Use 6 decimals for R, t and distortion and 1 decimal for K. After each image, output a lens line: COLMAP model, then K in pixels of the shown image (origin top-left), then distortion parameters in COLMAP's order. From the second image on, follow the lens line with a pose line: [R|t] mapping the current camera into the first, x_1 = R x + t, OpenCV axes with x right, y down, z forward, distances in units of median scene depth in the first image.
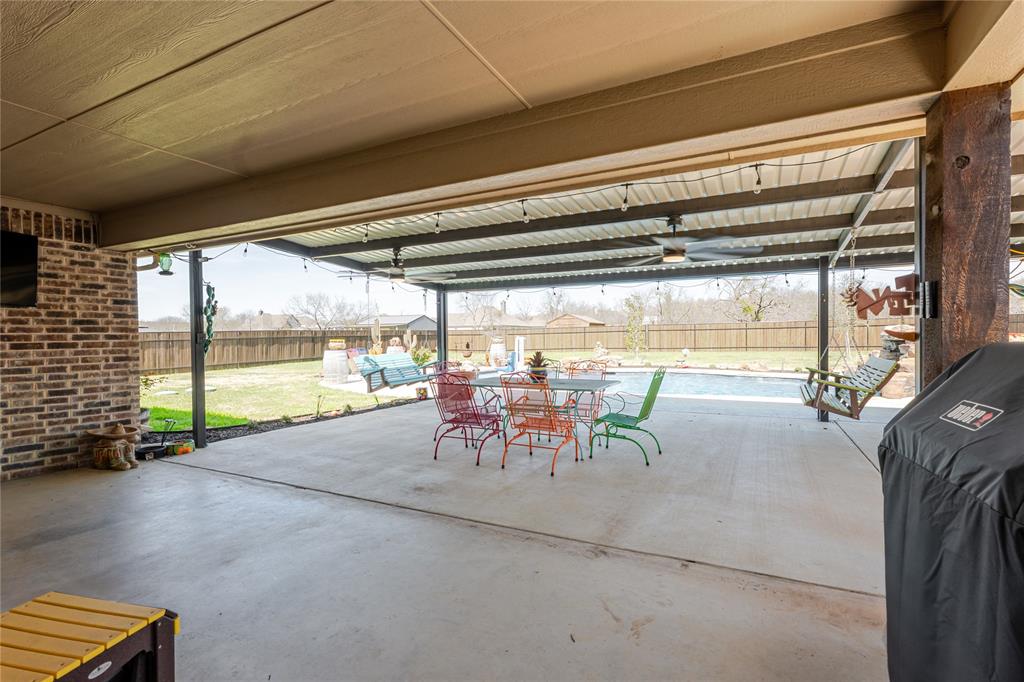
lens RADIAL K [[476.9, 0, 512.2], [0, 476.9, 341.4], [0, 0, 1]] dist [0.002171, -0.000549]
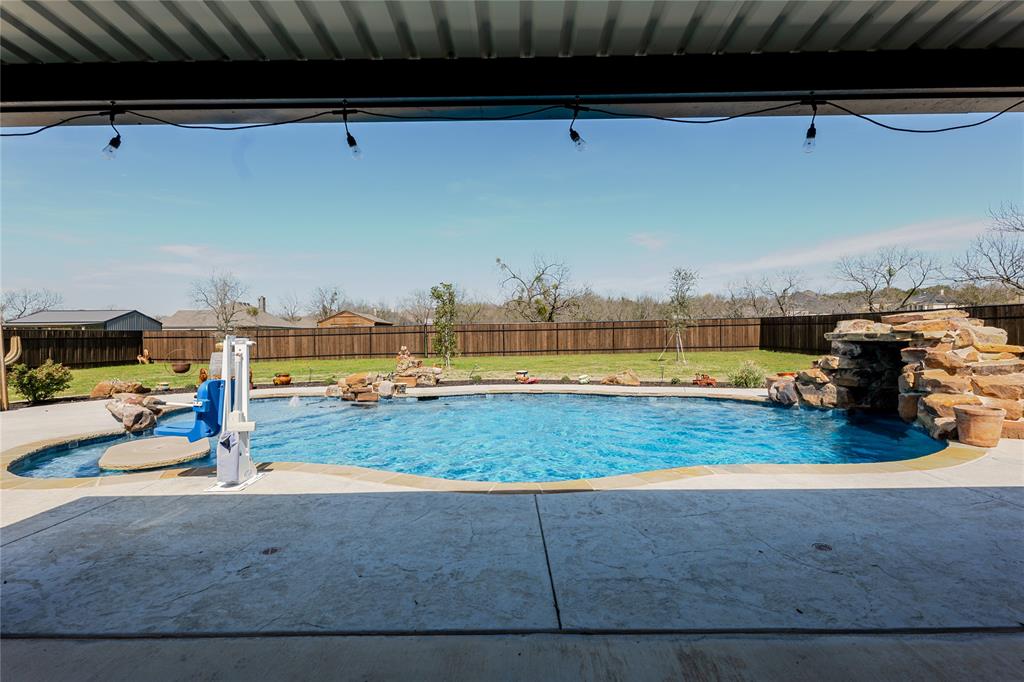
lens RADIAL K [[476.9, 0, 513.8], [0, 476.9, 340.1], [0, 0, 1]] dist [0.002171, -0.000549]
pose [[0.895791, -0.005324, 0.444444, 0.014063], [0.009078, 0.999939, -0.006319, -0.001389], [-0.444383, 0.009695, 0.895784, 0.182743]]
